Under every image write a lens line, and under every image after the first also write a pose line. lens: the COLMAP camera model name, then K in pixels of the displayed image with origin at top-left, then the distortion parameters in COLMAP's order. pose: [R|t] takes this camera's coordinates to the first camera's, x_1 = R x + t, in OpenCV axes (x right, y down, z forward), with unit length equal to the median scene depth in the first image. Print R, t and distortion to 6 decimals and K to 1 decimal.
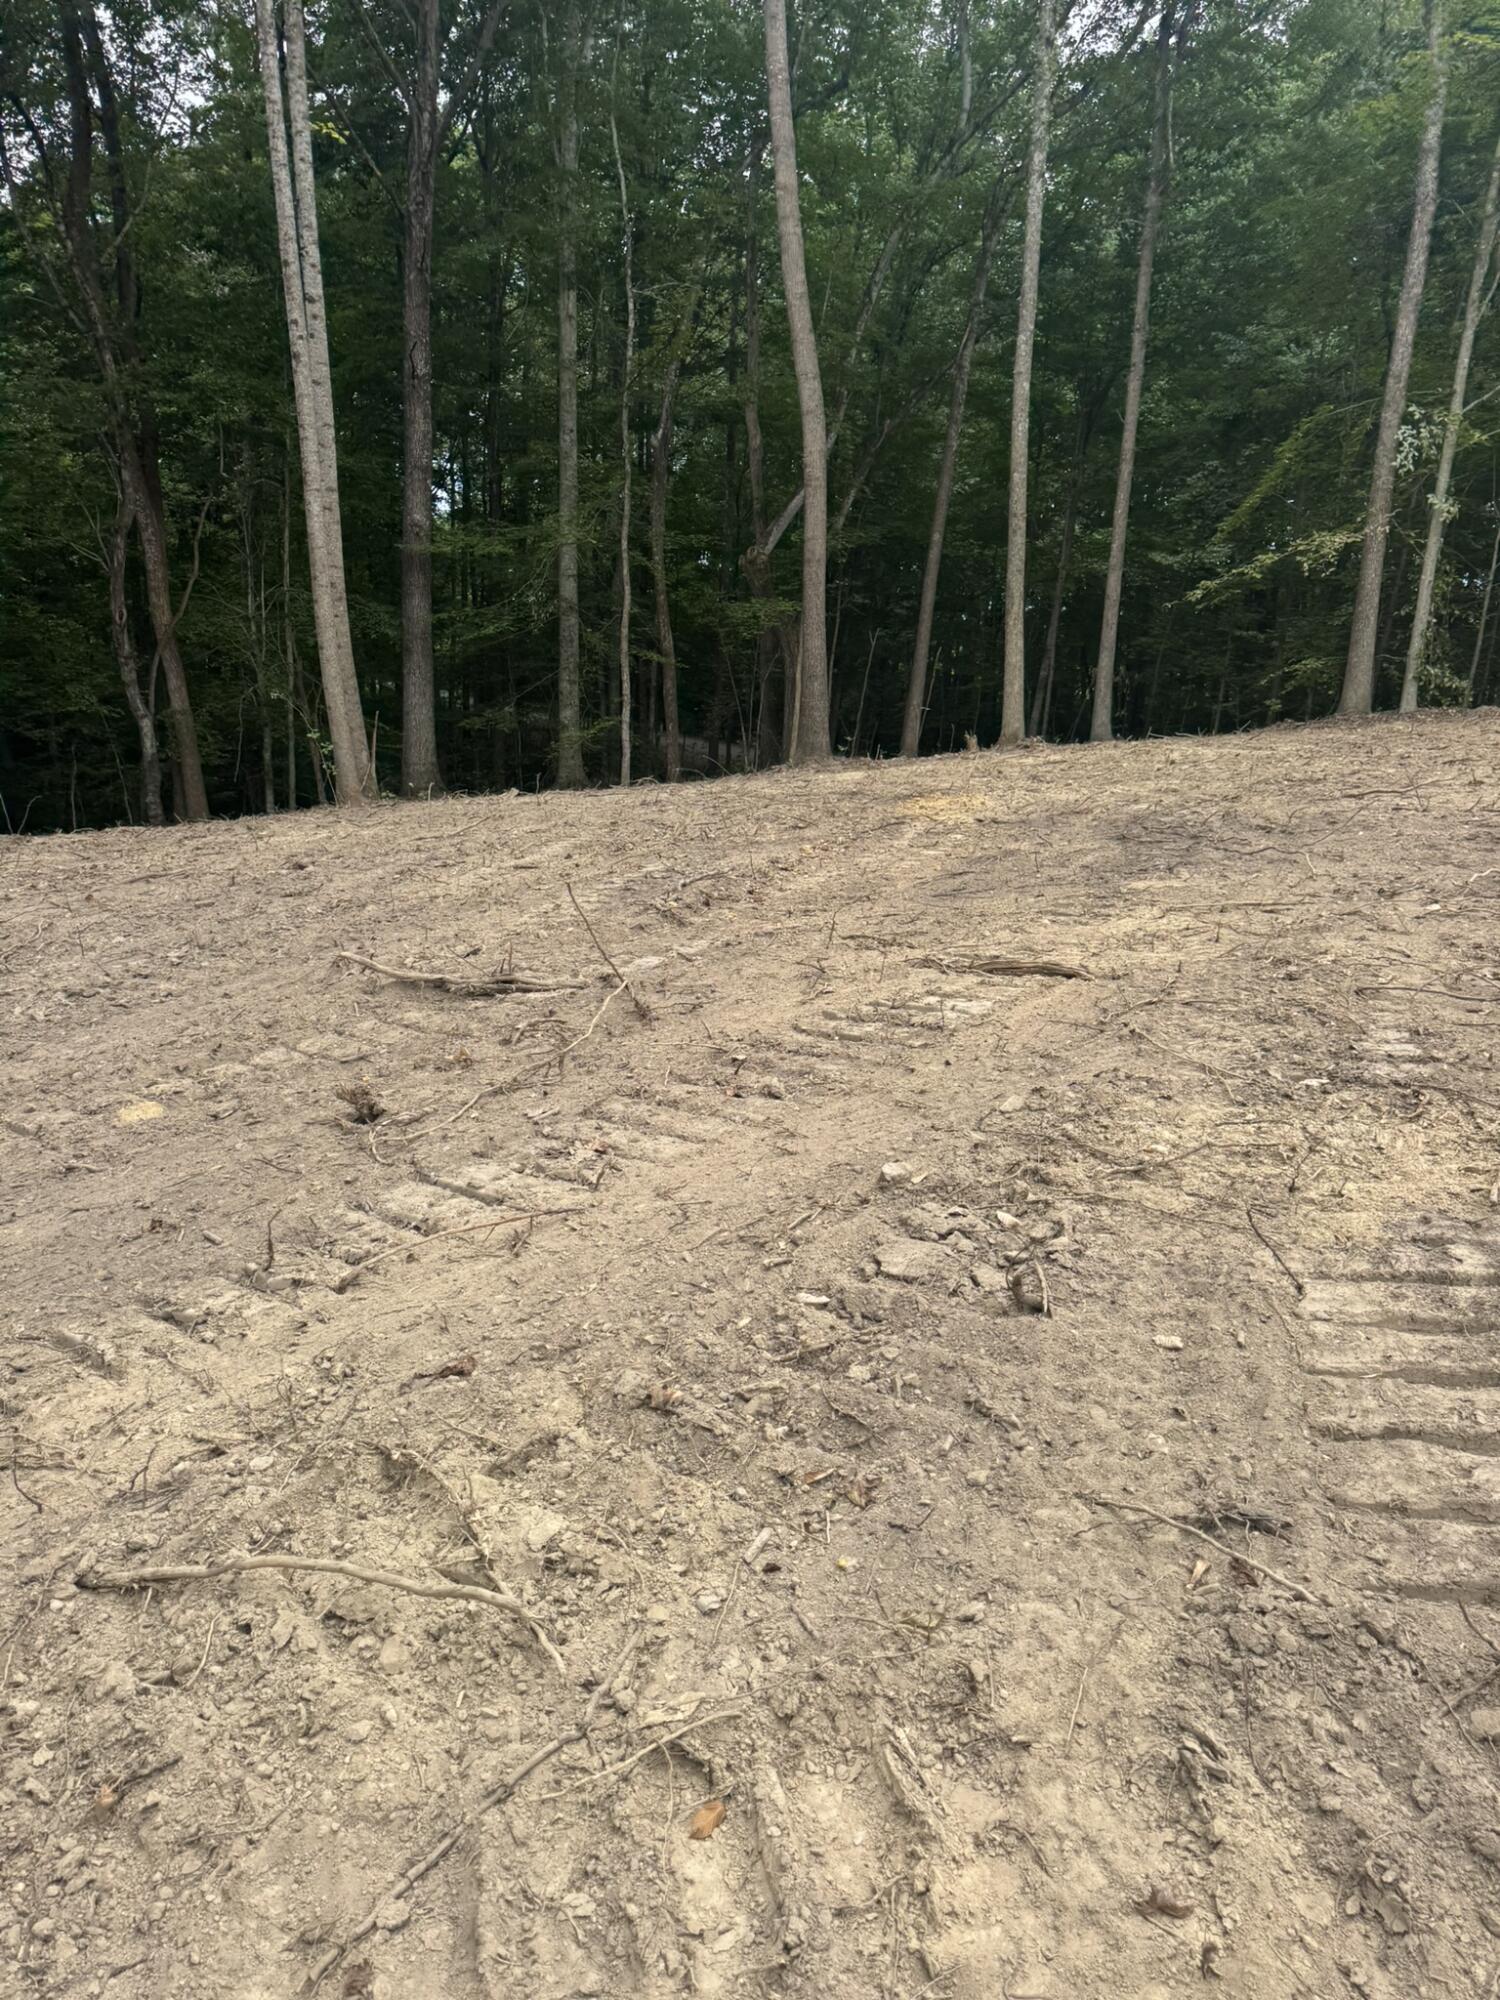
lens RADIAL K [[1429.4, 0, 780.4], [0, 1429.4, 993.1], [0, 0, 1]] dist [0.062047, -0.075049]
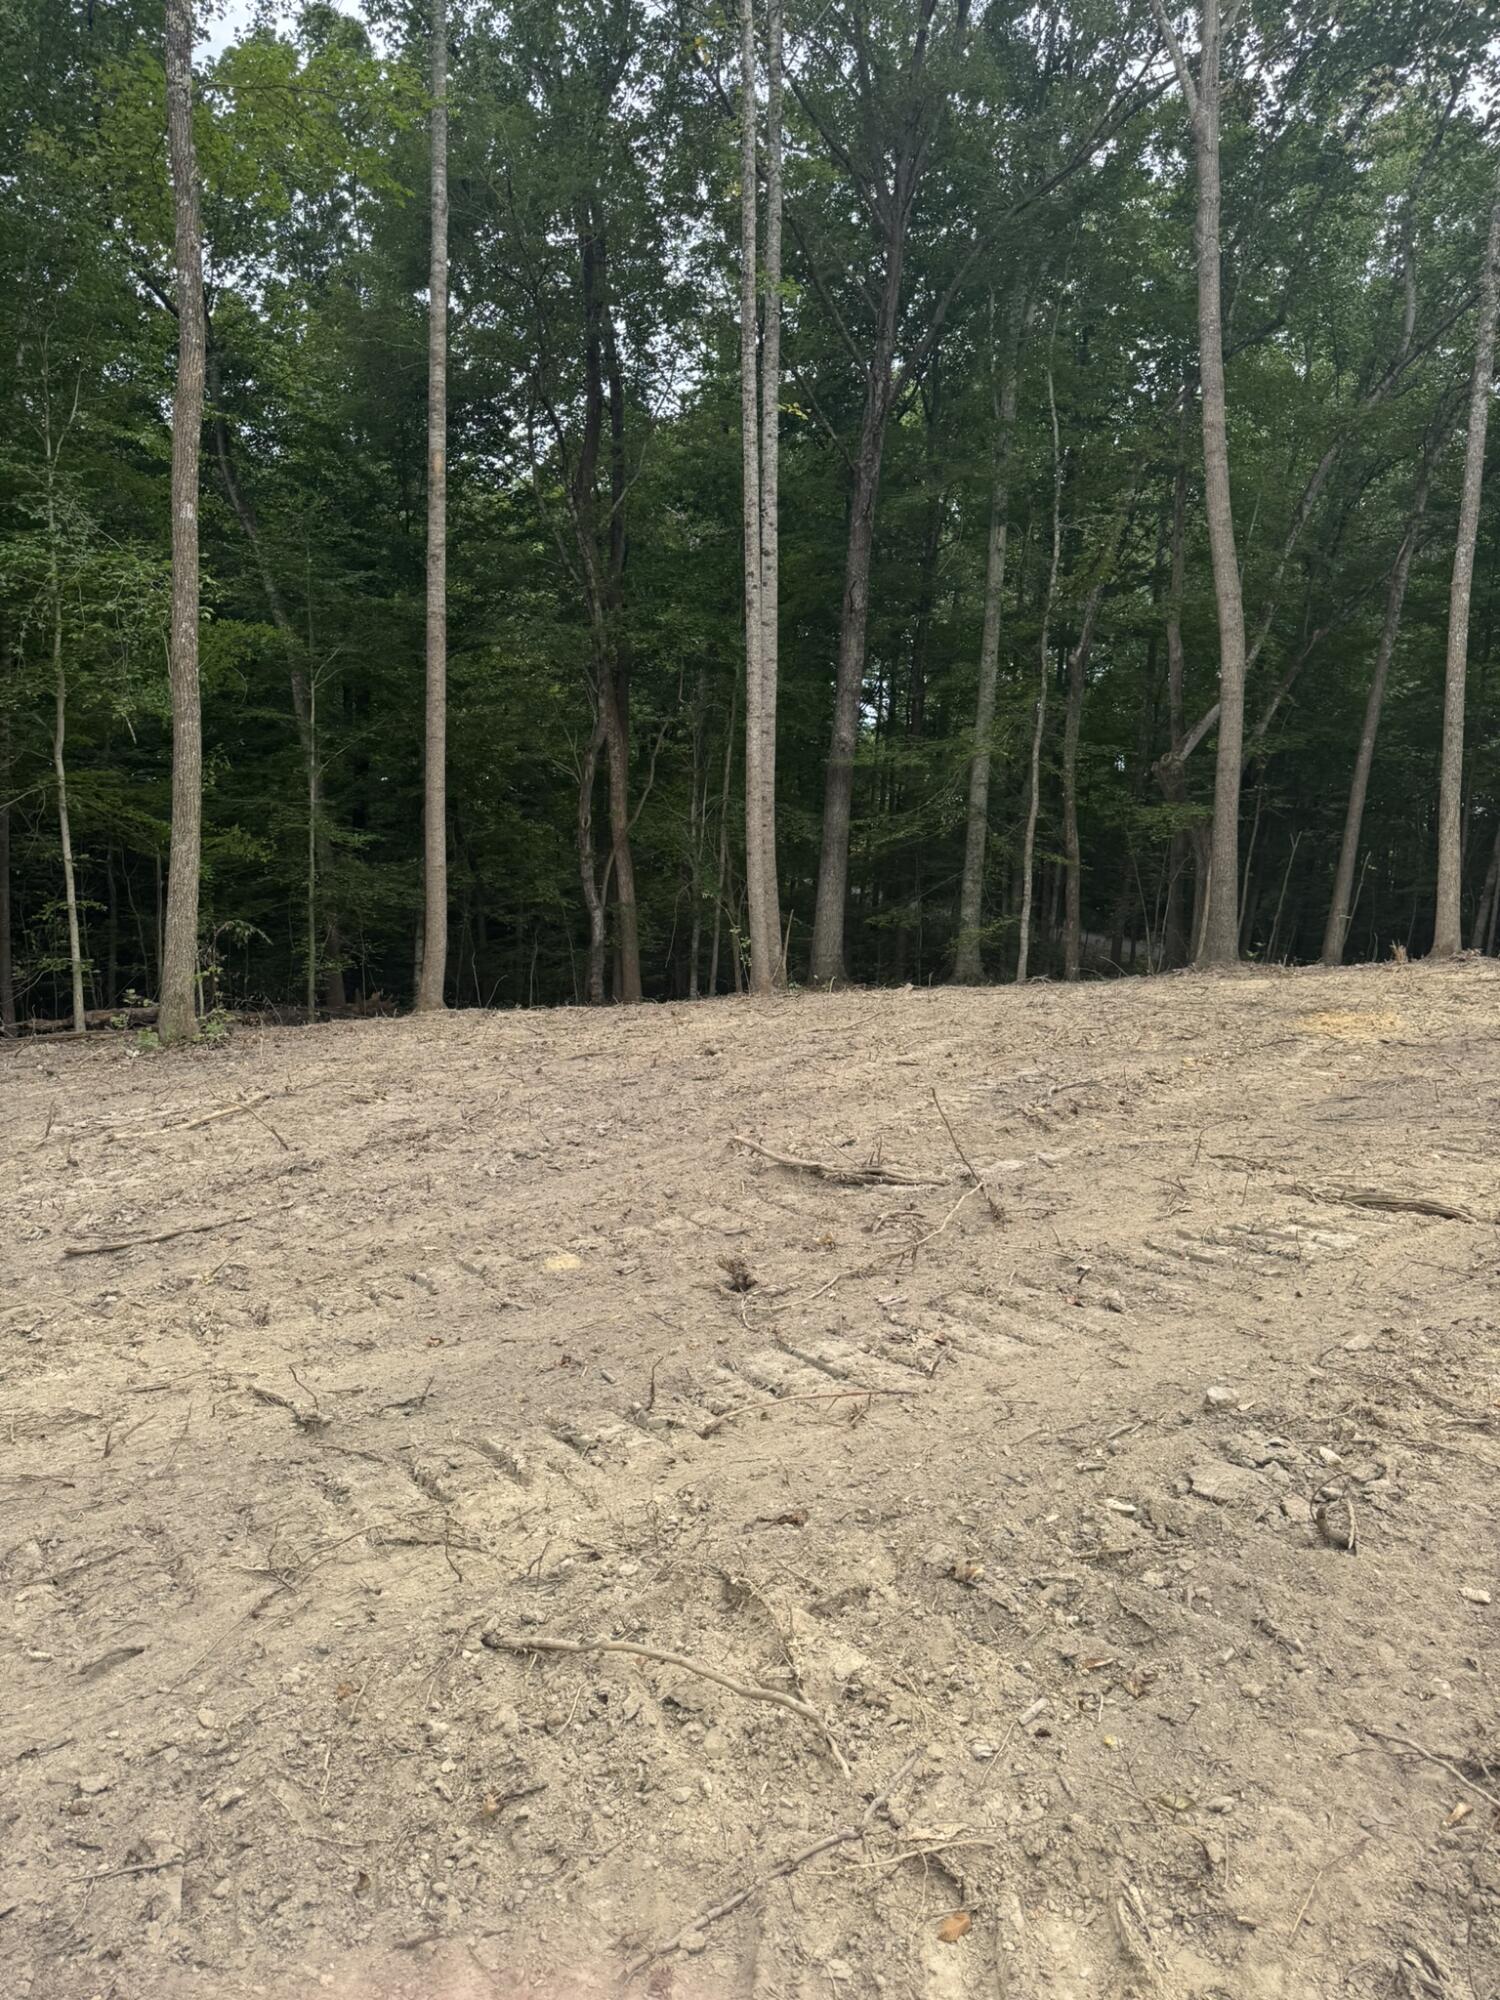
lens RADIAL K [[1412.1, 0, 750.0], [0, 1412.1, 1000.0], [0, 0, 1]] dist [0.052538, -0.080265]
pose [[0.954982, 0.043380, -0.293476, 0.049242], [-0.080950, 0.989815, -0.117106, -0.010695], [0.285407, 0.135591, 0.948767, -0.121452]]
